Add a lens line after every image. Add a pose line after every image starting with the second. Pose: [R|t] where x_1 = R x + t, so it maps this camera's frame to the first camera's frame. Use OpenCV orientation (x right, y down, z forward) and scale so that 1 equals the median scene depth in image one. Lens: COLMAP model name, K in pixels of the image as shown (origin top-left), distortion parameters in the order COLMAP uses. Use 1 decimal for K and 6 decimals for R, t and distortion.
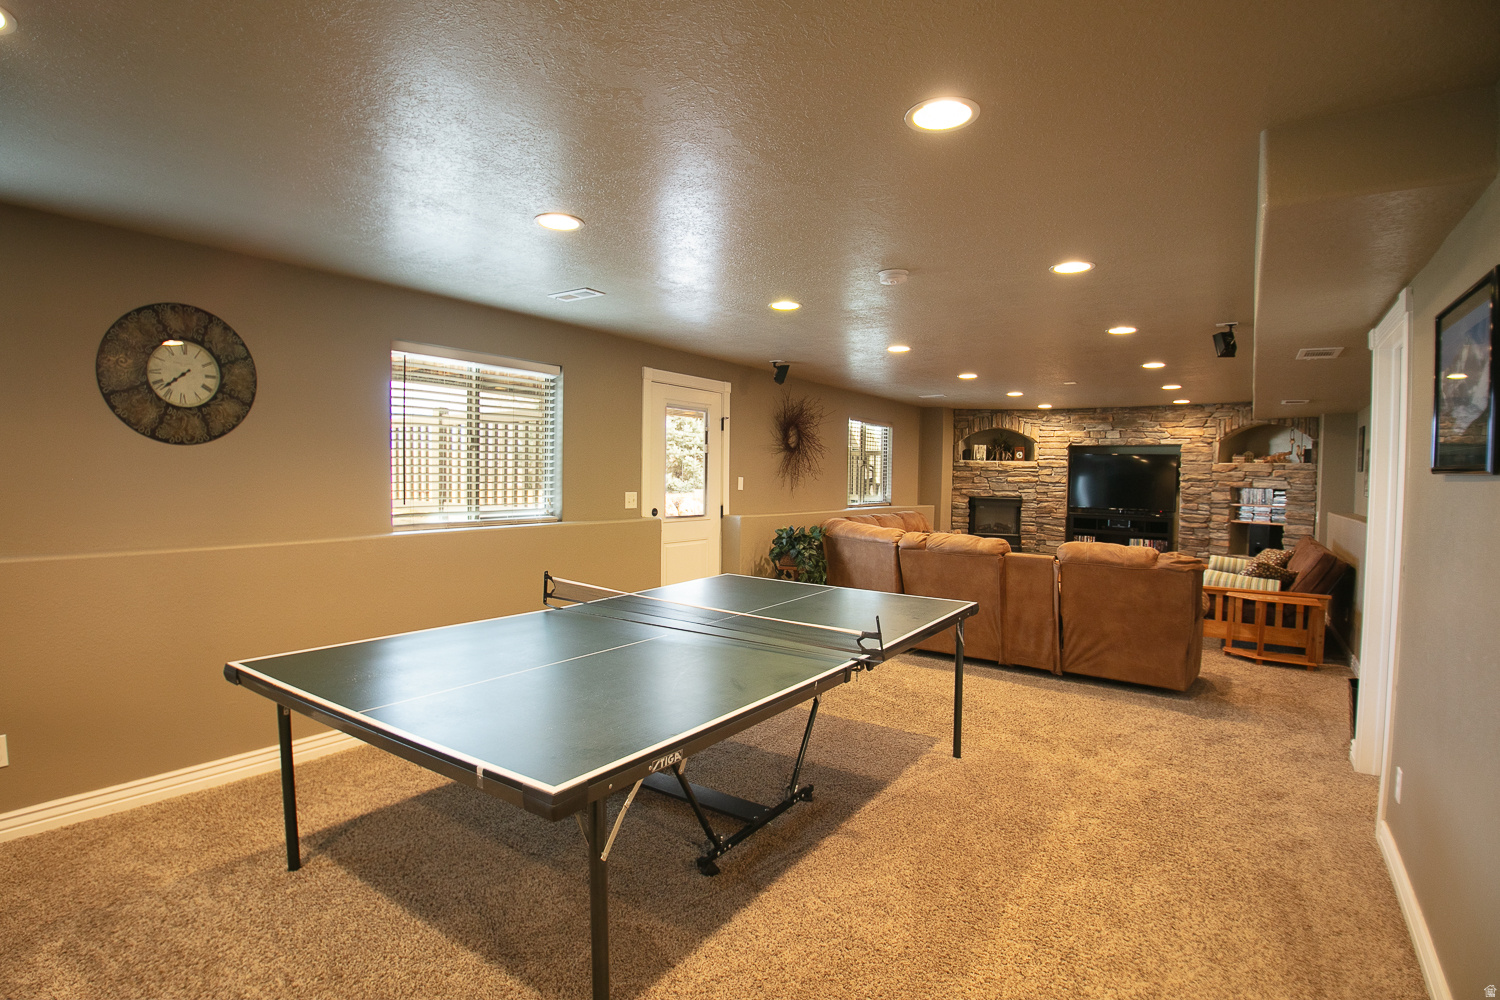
lens RADIAL K [[751.8, 0, 723.0], [0, 751.8, 499.5], [0, 0, 1]] dist [-0.040401, 0.001265]
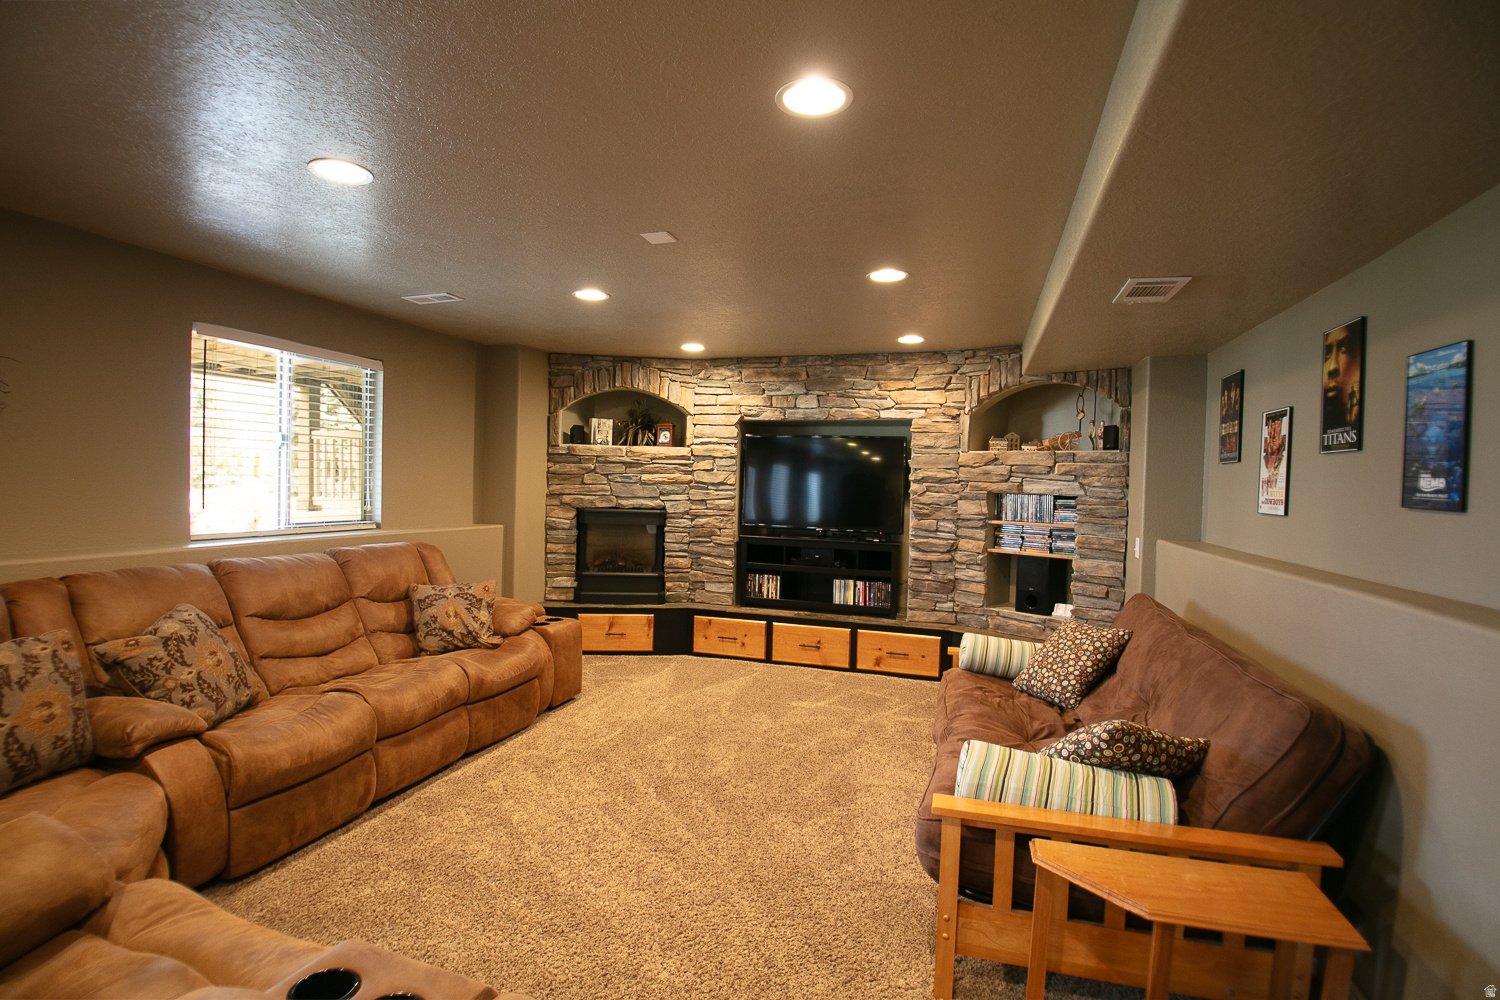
lens RADIAL K [[751.8, 0, 723.0], [0, 751.8, 499.5], [0, 0, 1]] dist [-0.040401, 0.001265]
pose [[0.955838, -0.001354, 0.293892, 0.301383], [0.002461, 0.999991, -0.003397, -0.009067], [-0.293885, 0.003970, 0.955833, 0.475933]]
